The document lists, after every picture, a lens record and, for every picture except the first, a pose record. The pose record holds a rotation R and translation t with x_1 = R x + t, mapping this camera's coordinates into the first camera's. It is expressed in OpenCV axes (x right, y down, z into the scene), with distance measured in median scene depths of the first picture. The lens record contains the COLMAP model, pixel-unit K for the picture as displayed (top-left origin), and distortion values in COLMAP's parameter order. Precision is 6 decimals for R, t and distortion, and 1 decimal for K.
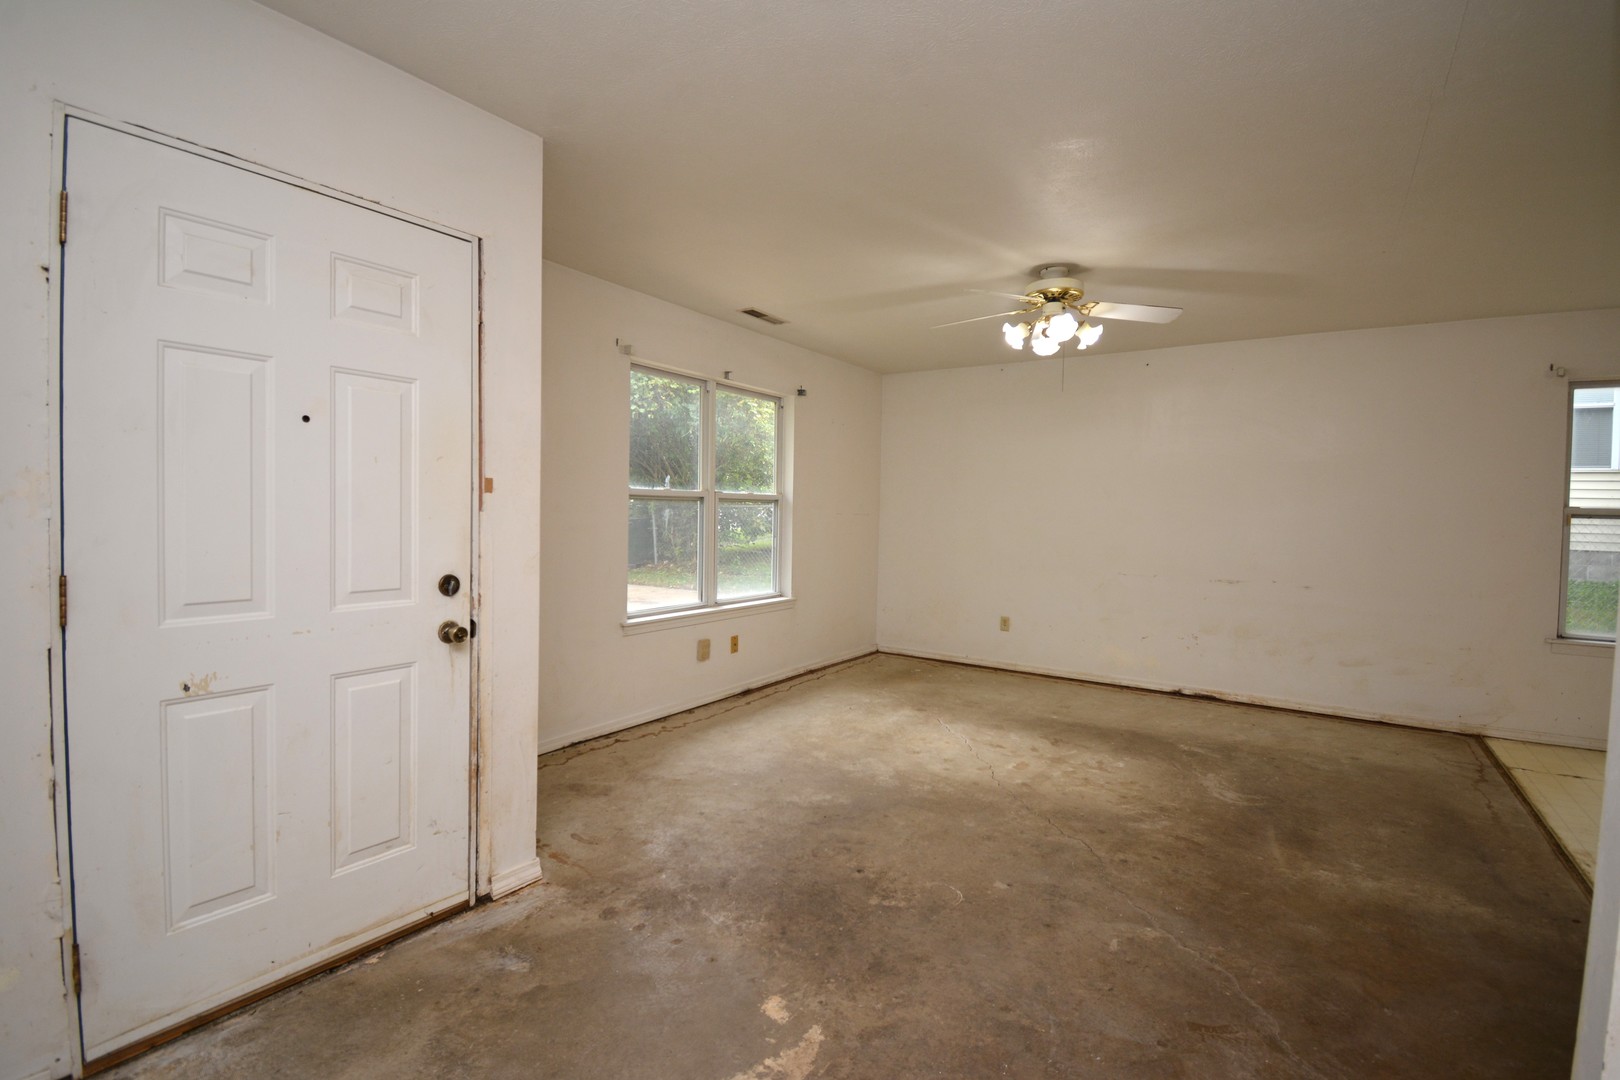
lens RADIAL K [[757.6, 0, 809.2], [0, 757.6, 532.3], [0, 0, 1]] dist [0.018116, -0.025190]
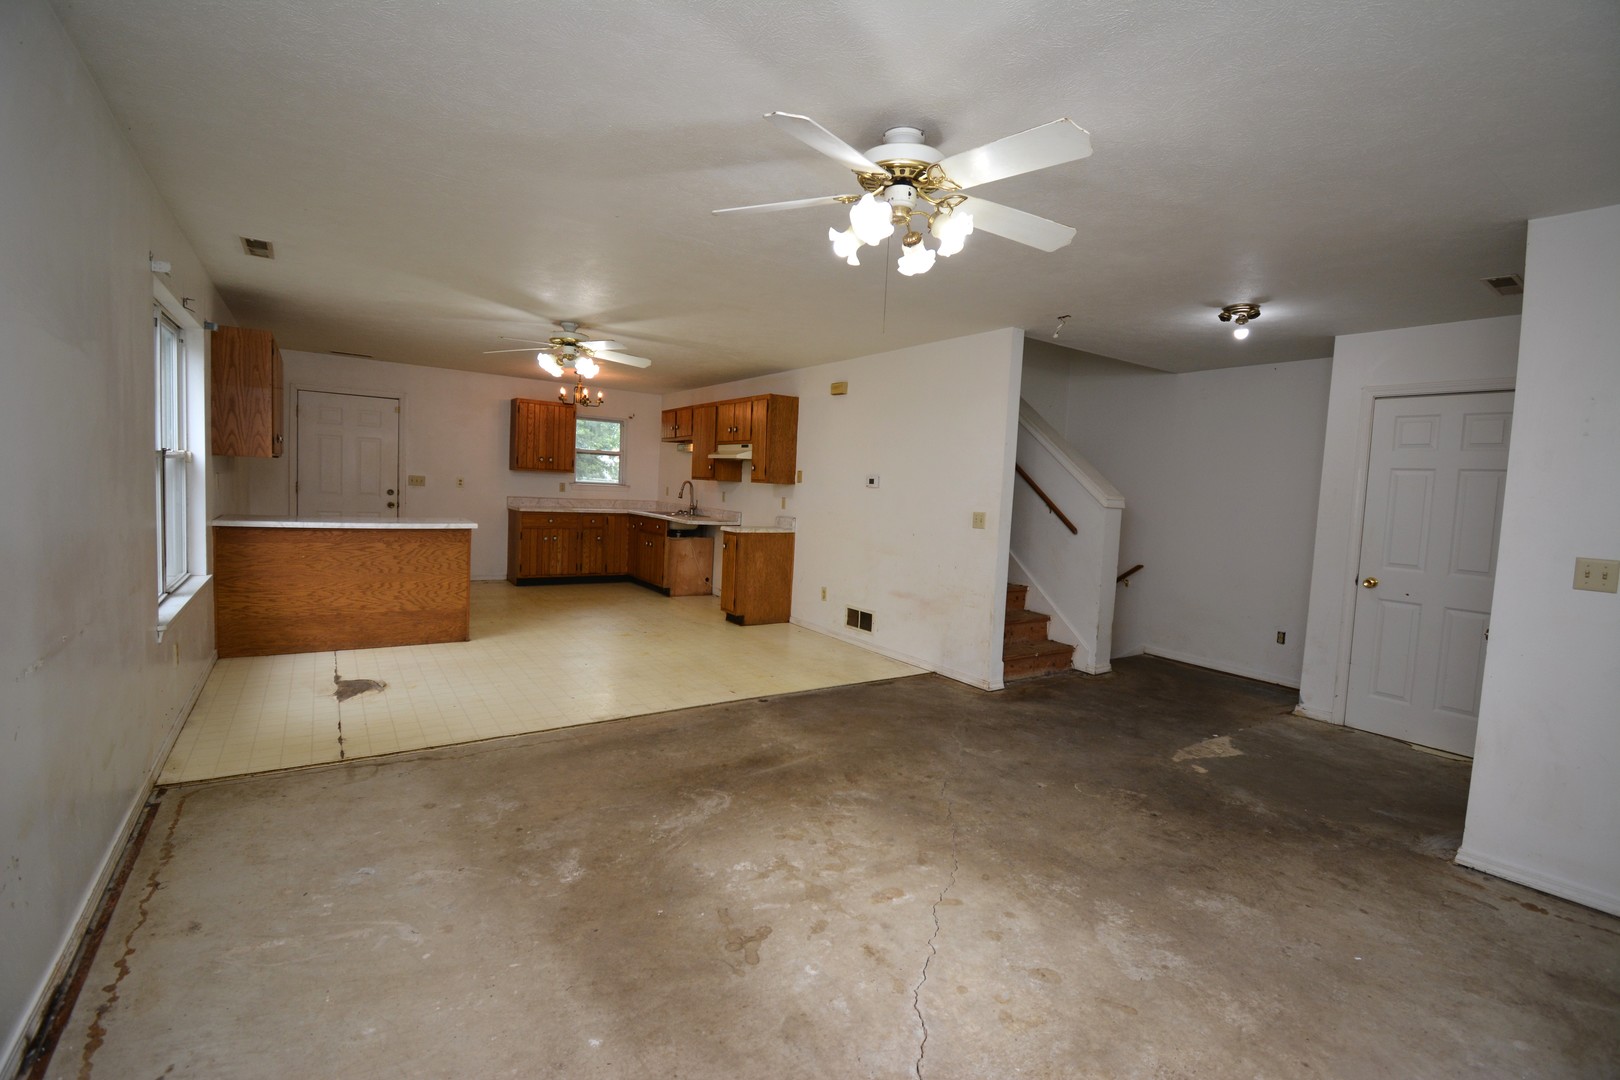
lens RADIAL K [[703.9, 0, 818.7], [0, 703.9, 535.3], [0, 0, 1]] dist [0.009769, -0.018116]
pose [[-0.927900, -0.091386, 0.361455, 0.146243], [-0.055934, 0.992644, 0.107378, -0.070949], [-0.368609, 0.079419, -0.926186, 1.628257]]
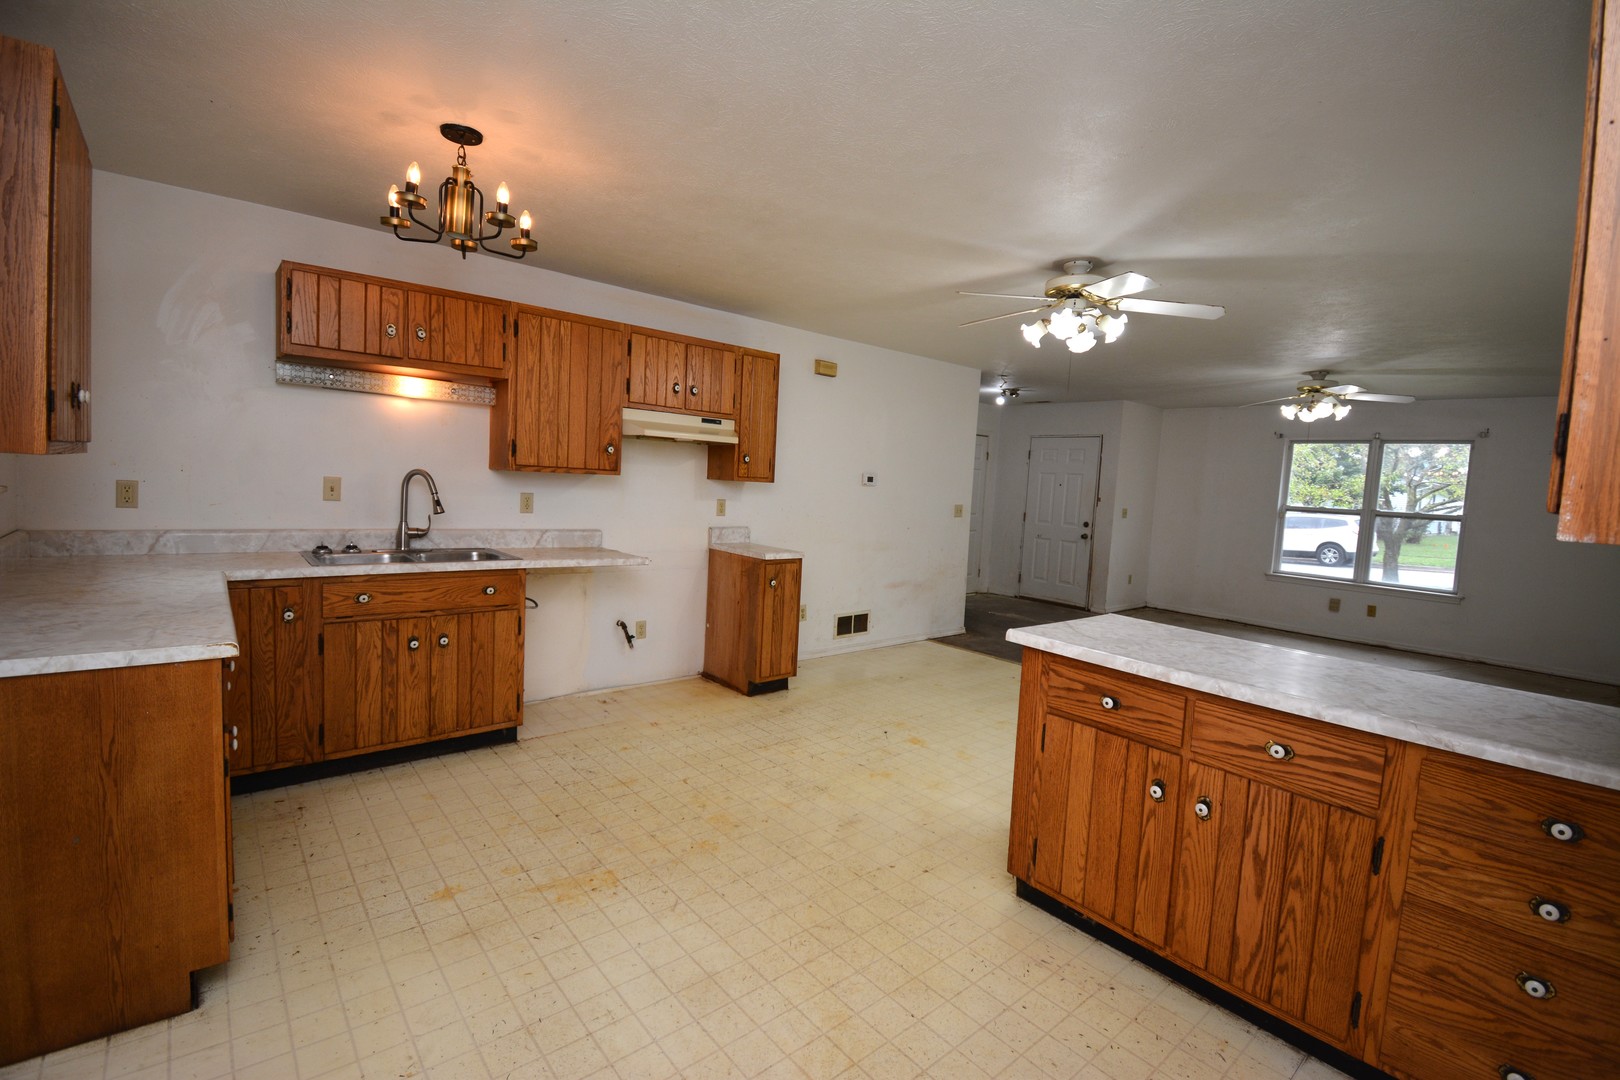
lens RADIAL K [[703.9, 0, 818.4], [0, 703.9, 540.5], [0, 0, 1]] dist [0.009769, -0.018116]
pose [[-0.275188, 0.050775, -0.960049, 2.169754], [-0.093486, 0.992459, 0.079286, -0.006075], [0.956834, 0.111570, -0.268366, 0.401688]]
